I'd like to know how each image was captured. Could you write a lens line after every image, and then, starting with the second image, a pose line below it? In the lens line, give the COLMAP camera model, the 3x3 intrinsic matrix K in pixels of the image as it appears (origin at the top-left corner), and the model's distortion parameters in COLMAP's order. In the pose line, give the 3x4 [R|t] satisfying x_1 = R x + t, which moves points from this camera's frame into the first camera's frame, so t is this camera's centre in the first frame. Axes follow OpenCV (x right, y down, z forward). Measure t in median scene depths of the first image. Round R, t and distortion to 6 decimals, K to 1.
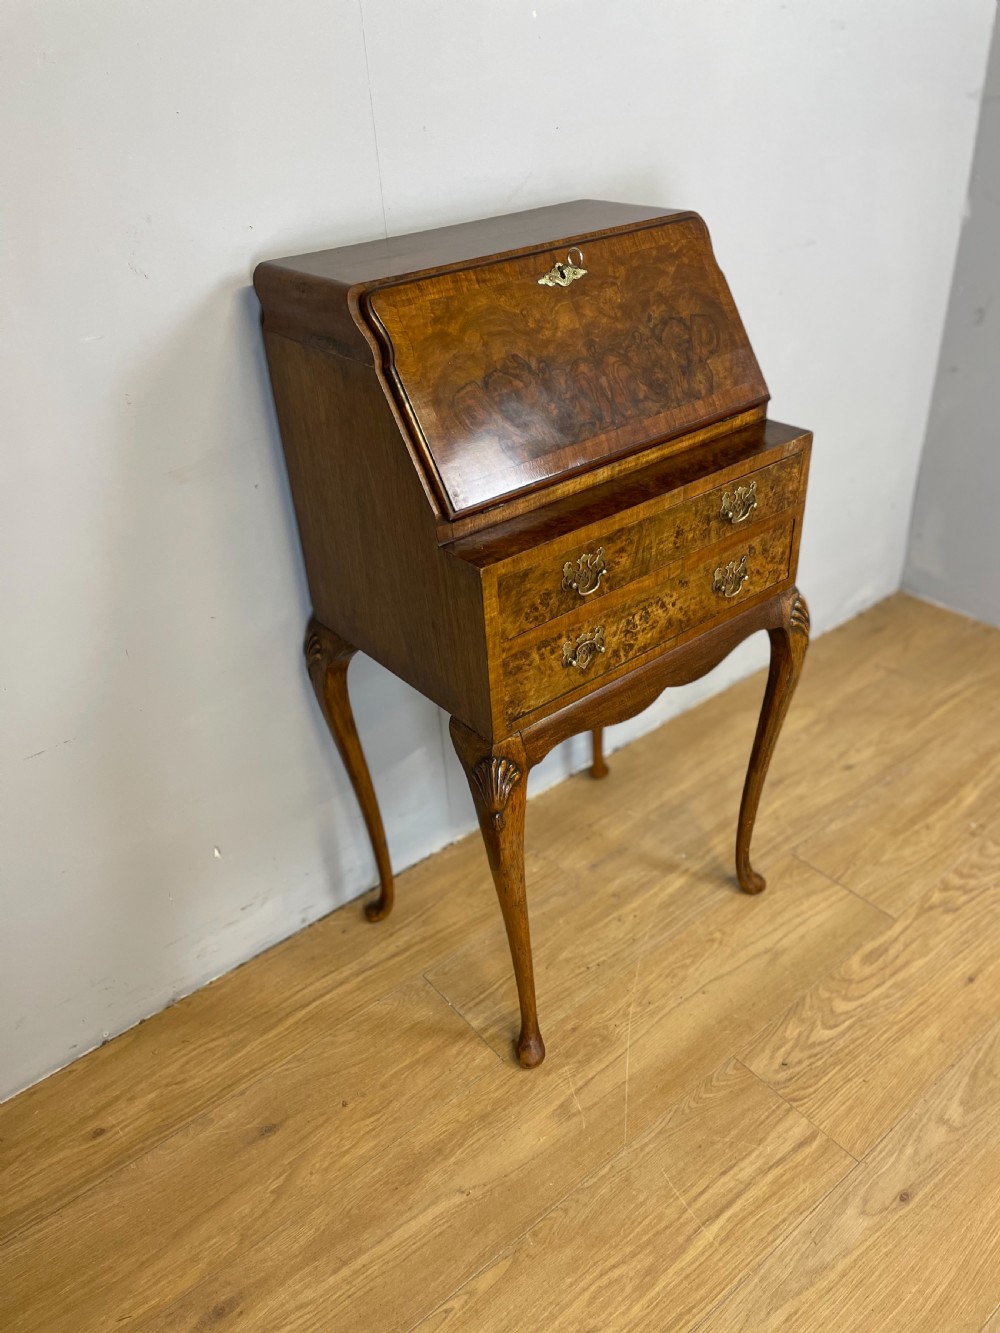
lens RADIAL K [[1011.0, 0, 497.9], [0, 1011.0, 660.3], [0, 0, 1]] dist [0.088363, -0.117666]
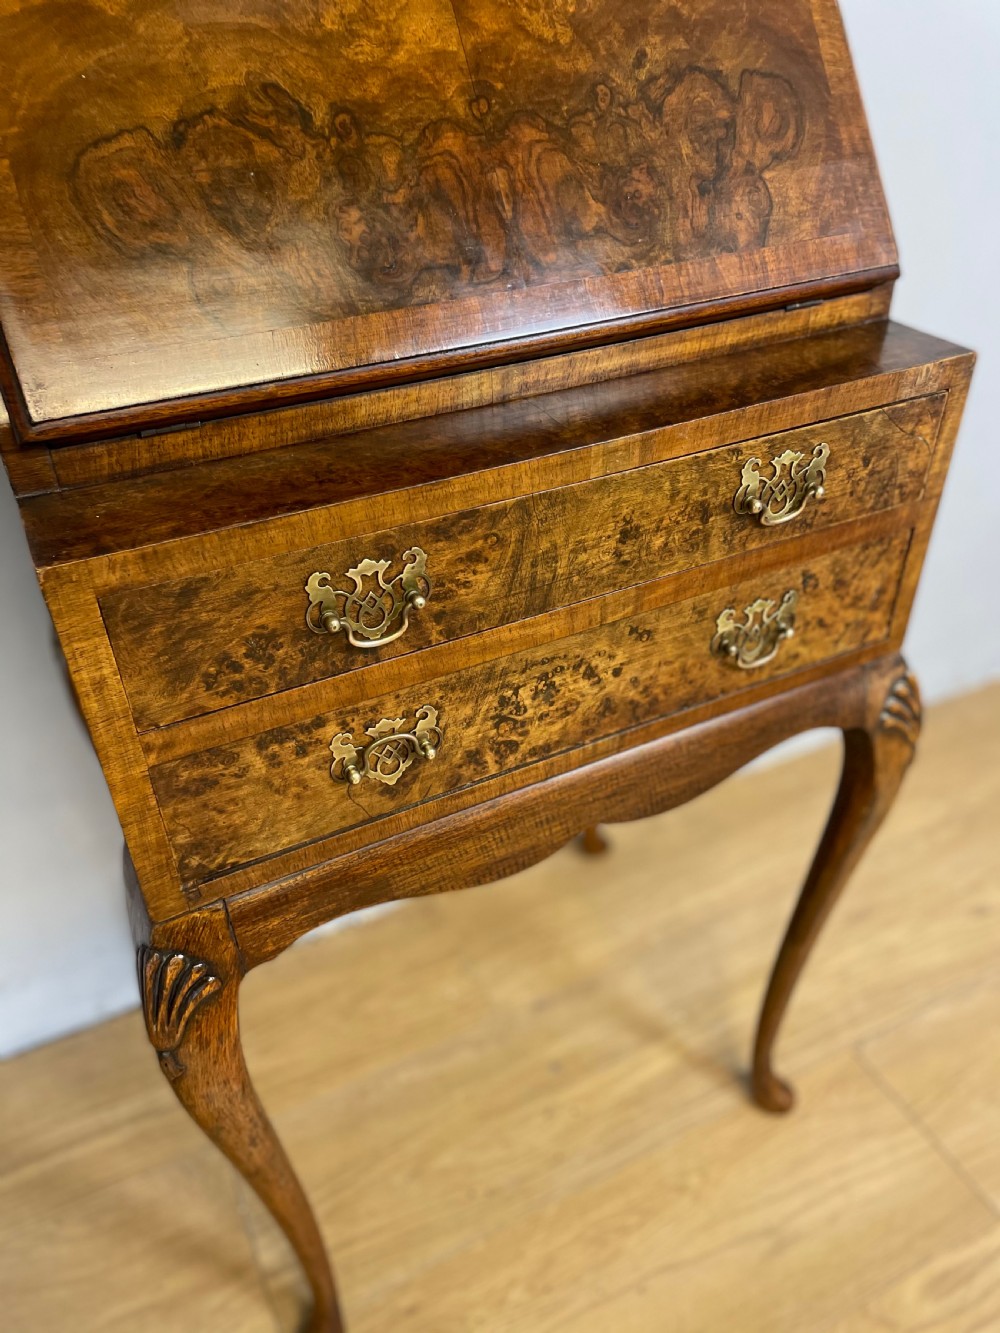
lens RADIAL K [[1011.0, 0, 496.5], [0, 1011.0, 657.5], [0, 0, 1]] dist [0.088363, -0.117666]
pose [[0.976558, 0.149093, -0.155258, 0.192677], [-0.138991, 0.987520, 0.074070, -0.091294], [0.164364, -0.050754, 0.985093, 0.505388]]
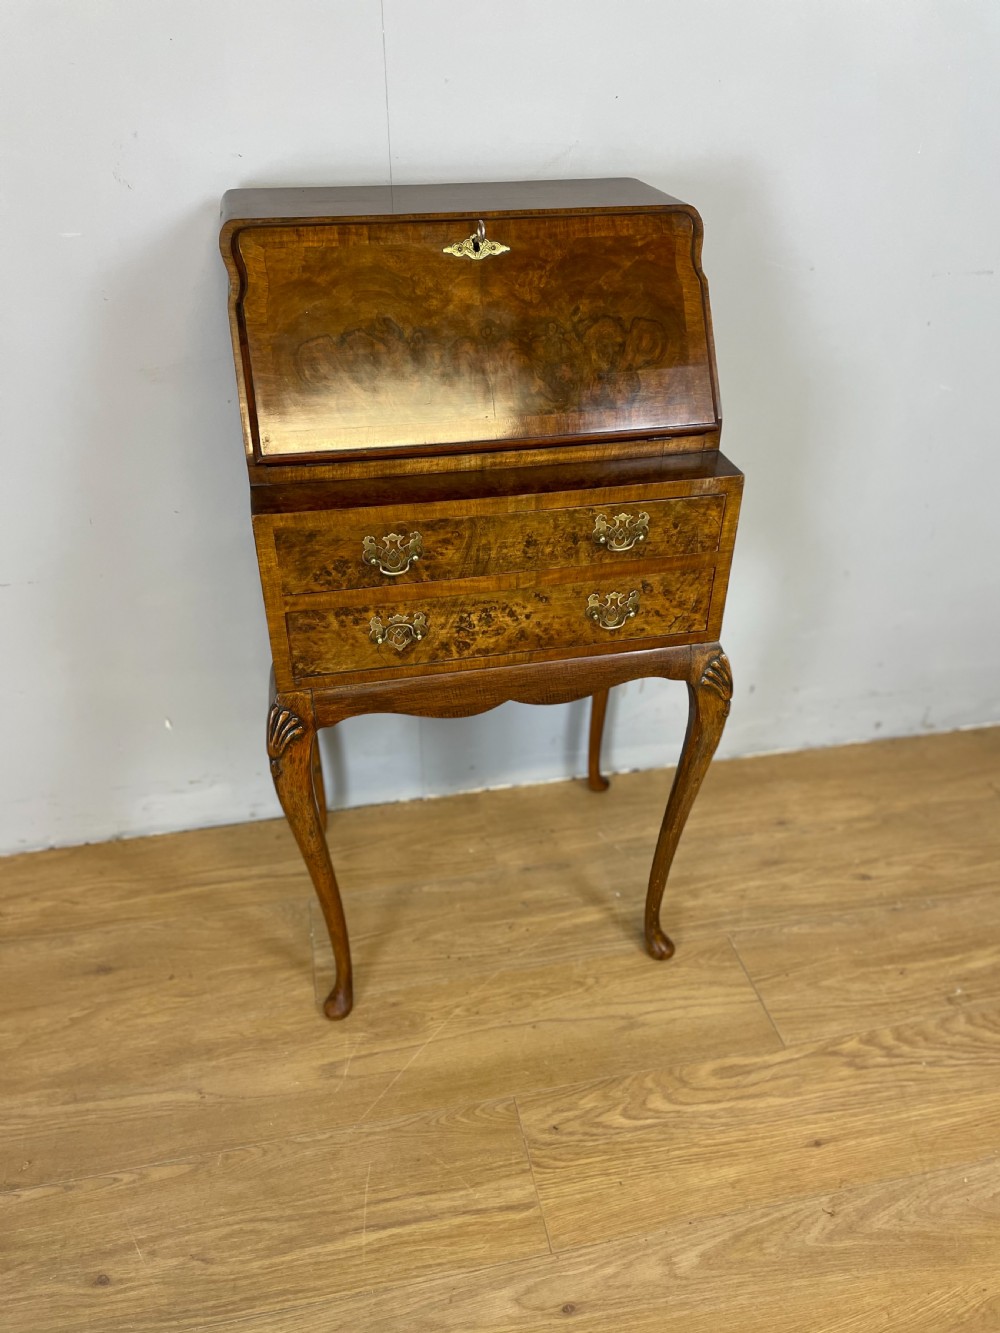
lens RADIAL K [[1011.0, 0, 498.9], [0, 1011.0, 660.8], [0, 0, 1]] dist [0.088363, -0.117666]
pose [[0.891687, 0.298219, -0.340528, 0.484426], [-0.286136, 0.954281, 0.086456, -0.090062], [0.350742, 0.020345, 0.936251, 0.111639]]
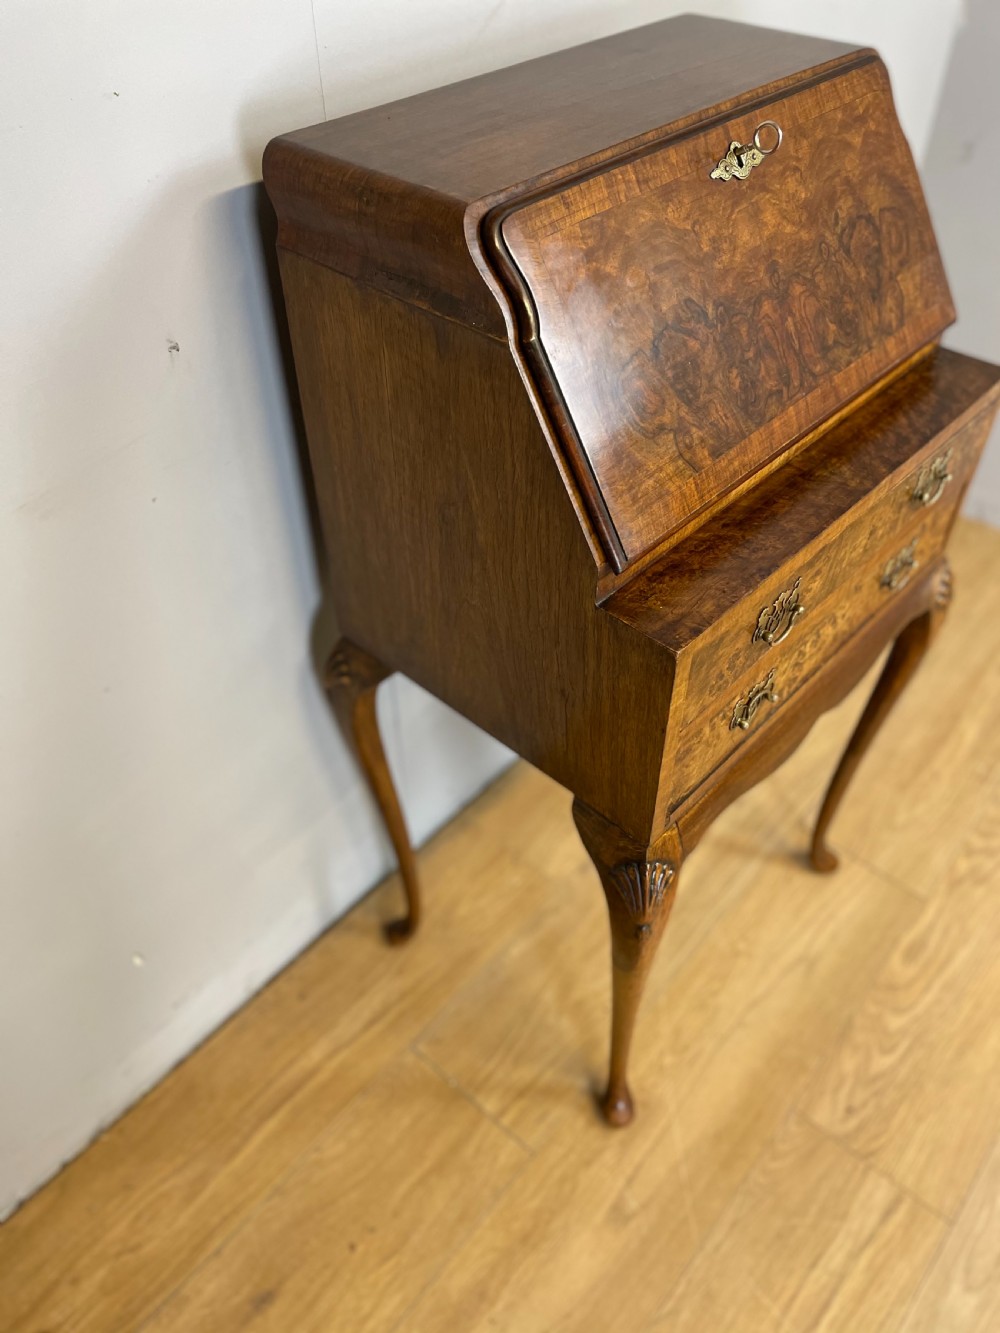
lens RADIAL K [[1011.0, 0, 497.3], [0, 1011.0, 659.7], [0, 0, 1]] dist [0.088363, -0.117666]
pose [[0.989468, -0.060080, 0.131697, -0.184789], [0.033787, 0.980525, 0.193469, -0.180321], [-0.140756, -0.186981, 0.972227, 0.291469]]
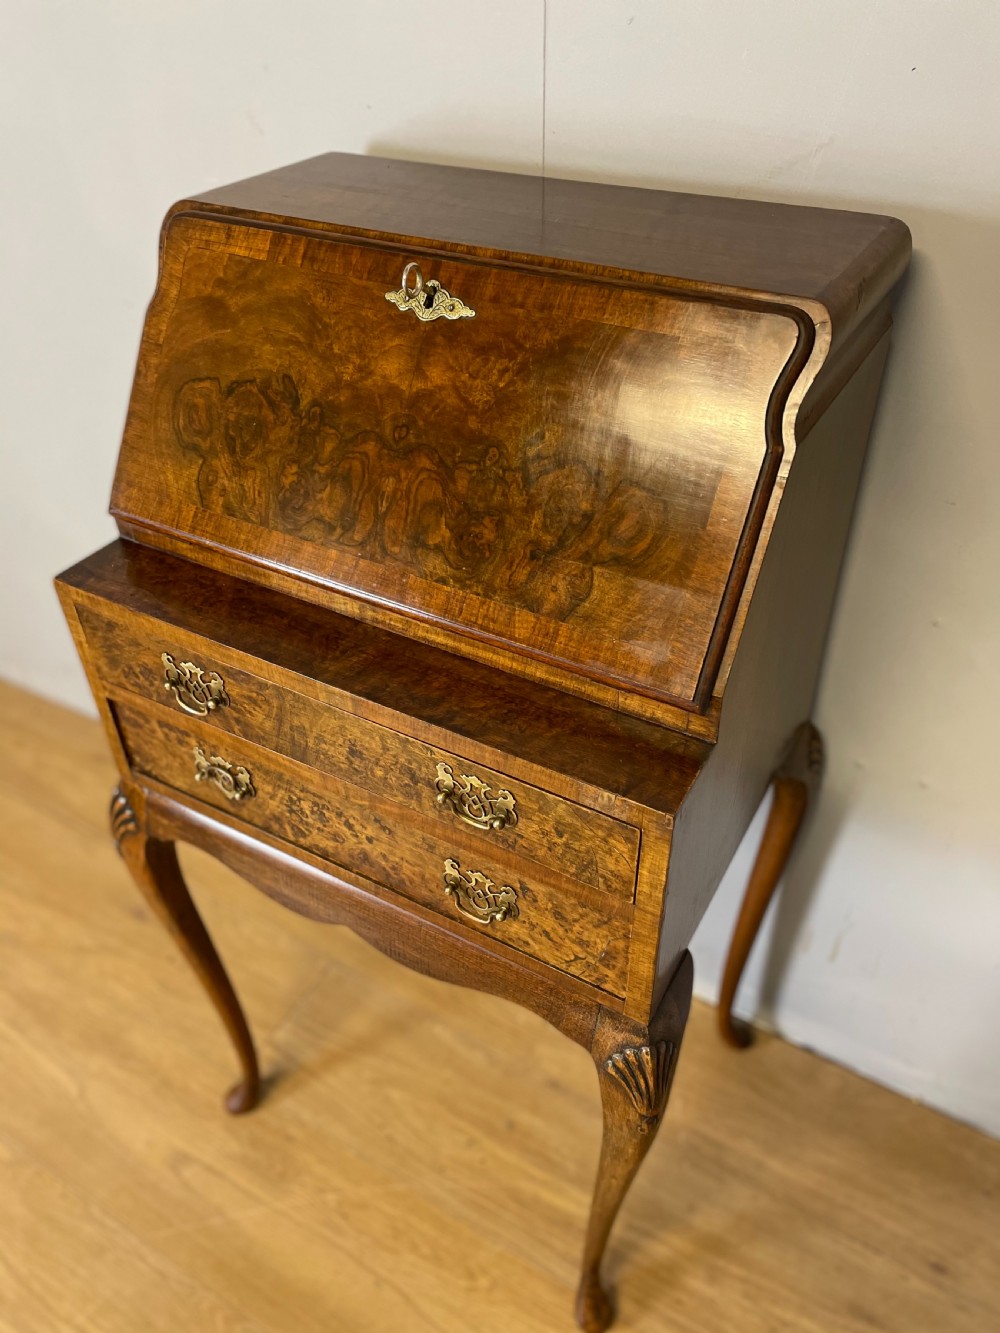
lens RADIAL K [[1011.0, 0, 498.7], [0, 1011.0, 664.4], [0, 0, 1]] dist [0.088363, -0.117666]
pose [[0.356922, 0.614391, -0.703654, 0.589726], [-0.500188, 0.761883, 0.411517, -0.447841], [0.788935, 0.205080, 0.579244, 0.672915]]
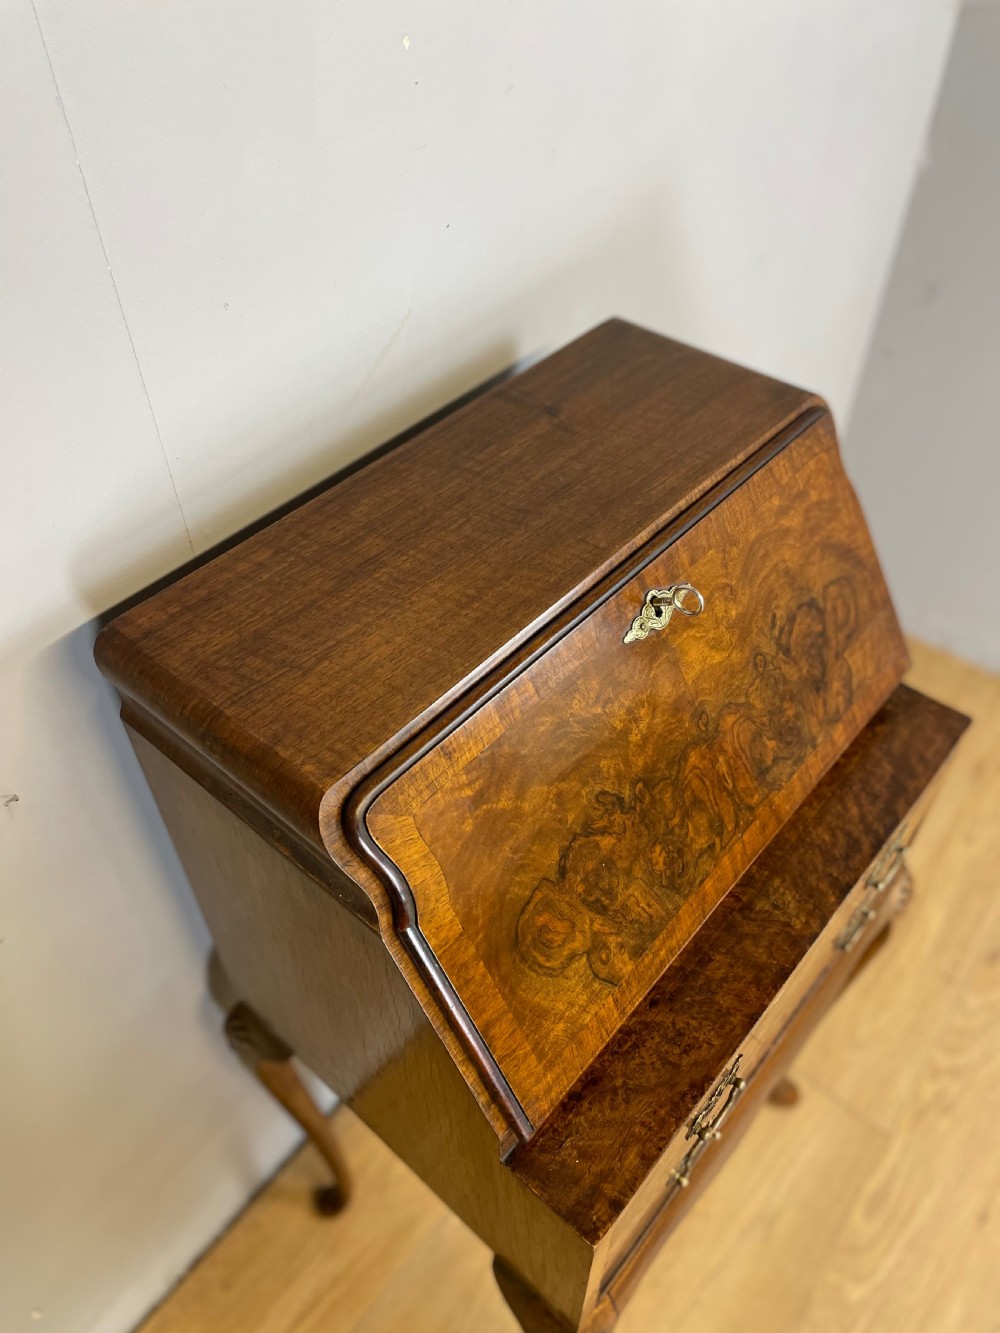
lens RADIAL K [[1011.0, 0, 494.1], [0, 1011.0, 660.3], [0, 0, 1]] dist [0.088363, -0.117666]
pose [[0.984479, -0.087170, 0.152321, -0.108584], [0.050015, 0.971287, 0.232596, -0.451622], [-0.168222, -0.221367, 0.960572, 0.427150]]
